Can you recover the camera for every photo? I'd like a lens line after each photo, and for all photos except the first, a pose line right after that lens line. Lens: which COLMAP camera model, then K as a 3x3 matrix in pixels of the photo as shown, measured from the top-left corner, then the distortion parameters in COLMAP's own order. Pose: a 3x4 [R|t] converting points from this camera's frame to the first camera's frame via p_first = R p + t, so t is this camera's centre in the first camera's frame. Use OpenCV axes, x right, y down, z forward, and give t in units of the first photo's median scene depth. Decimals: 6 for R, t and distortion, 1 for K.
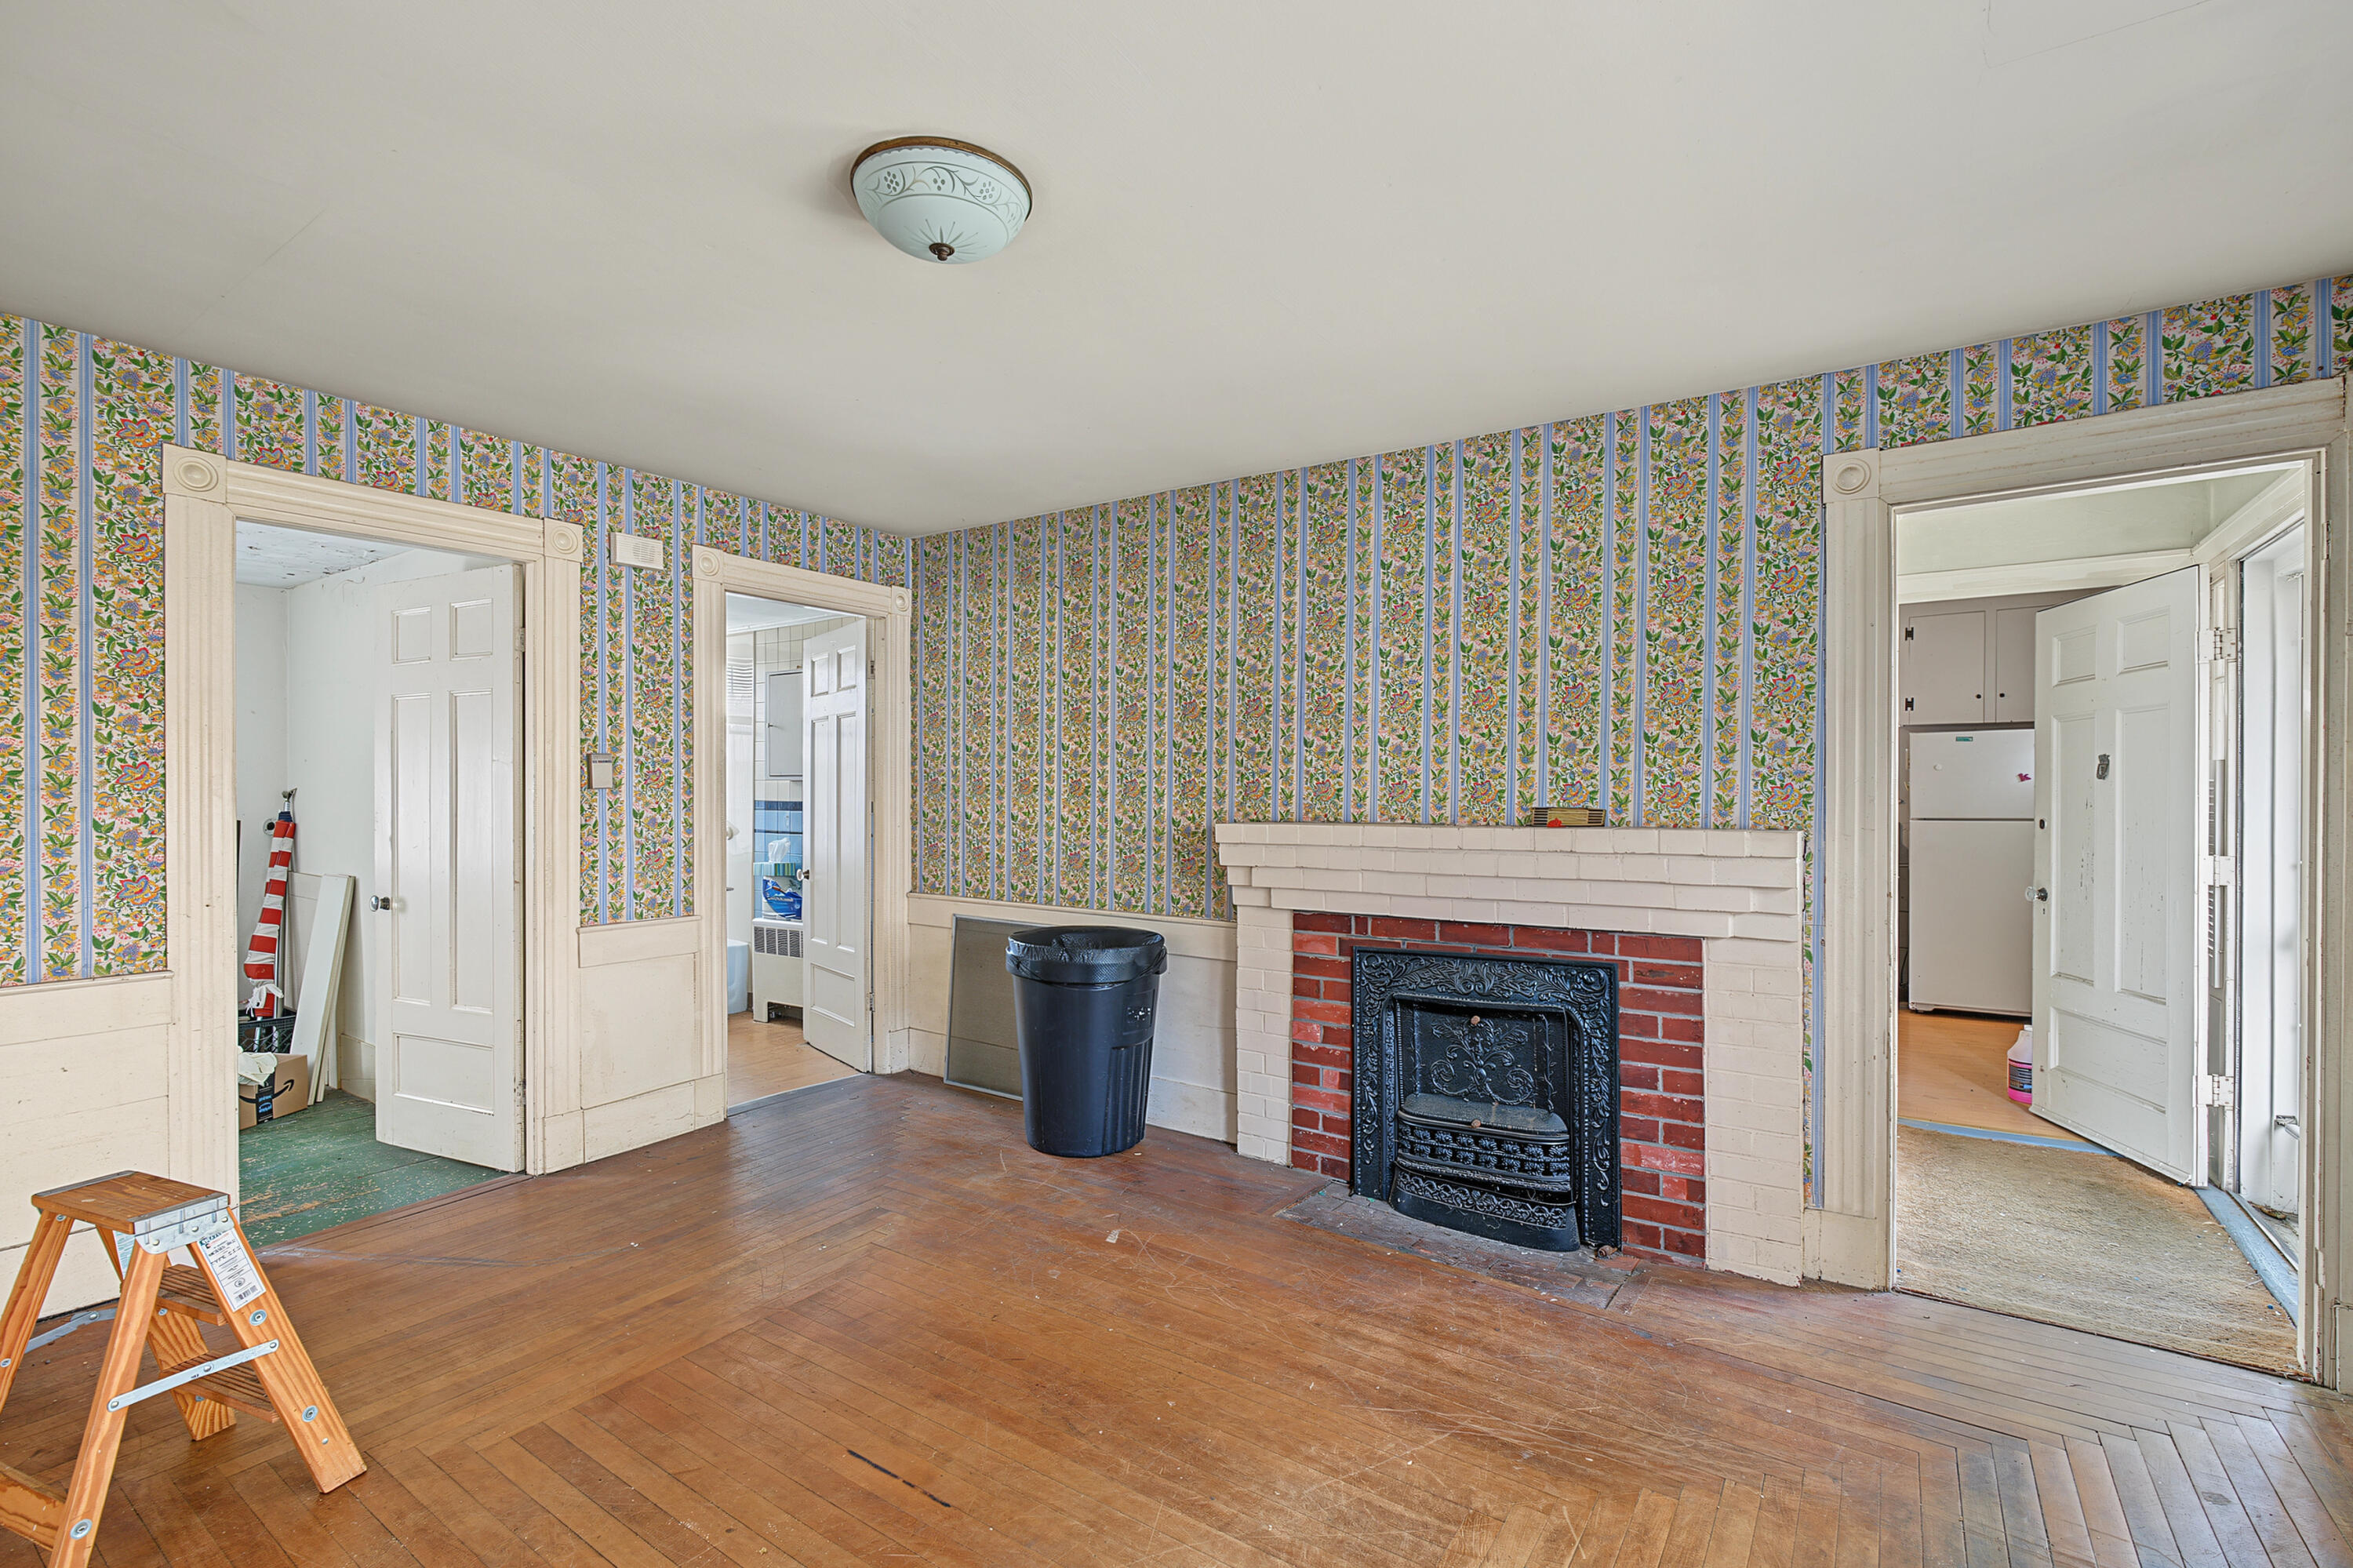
lens RADIAL K [[1050.3, 0, 1177.4], [0, 1050.3, 801.0], [0, 0, 1]] dist [-0.015200, 0.003376]
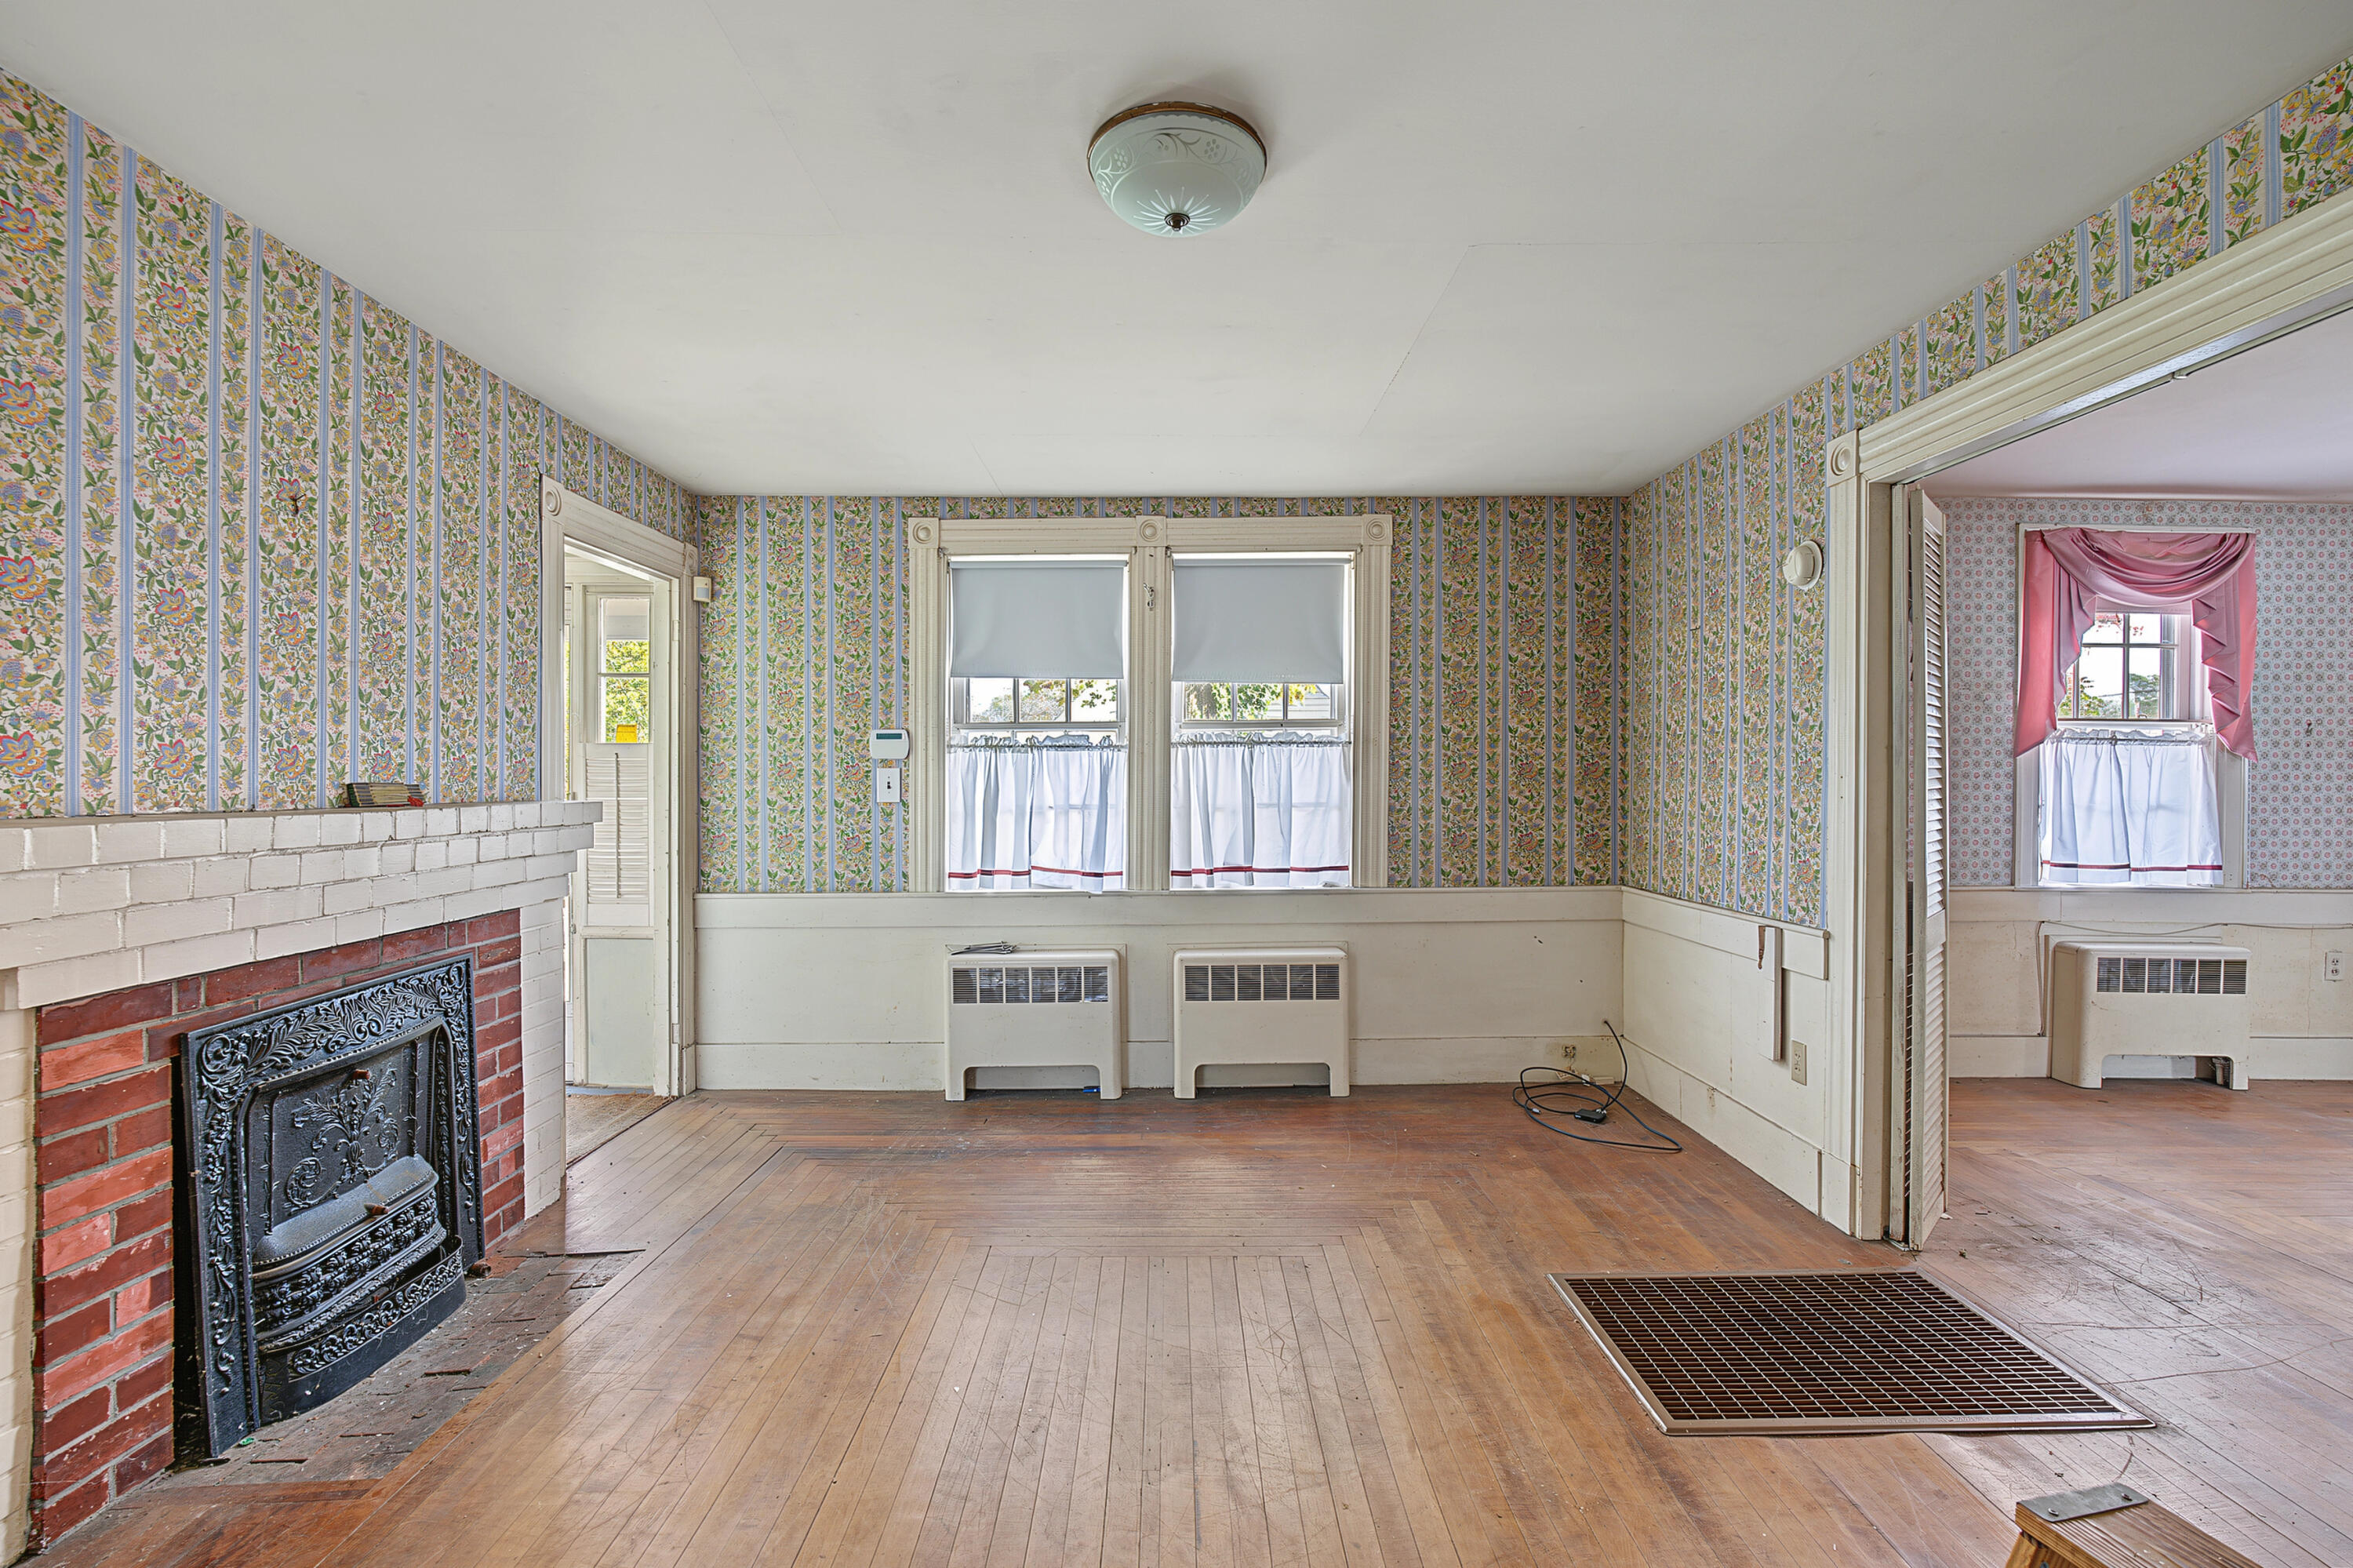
lens RADIAL K [[1050.3, 0, 1172.2], [0, 1050.3, 789.7], [0, 0, 1]] dist [-0.015200, 0.003376]
pose [[-0.570863, -0.012540, 0.820950, -0.569753], [-0.002084, 0.999902, 0.013825, -0.000947], [-0.821043, 0.006182, -0.570833, 0.857824]]
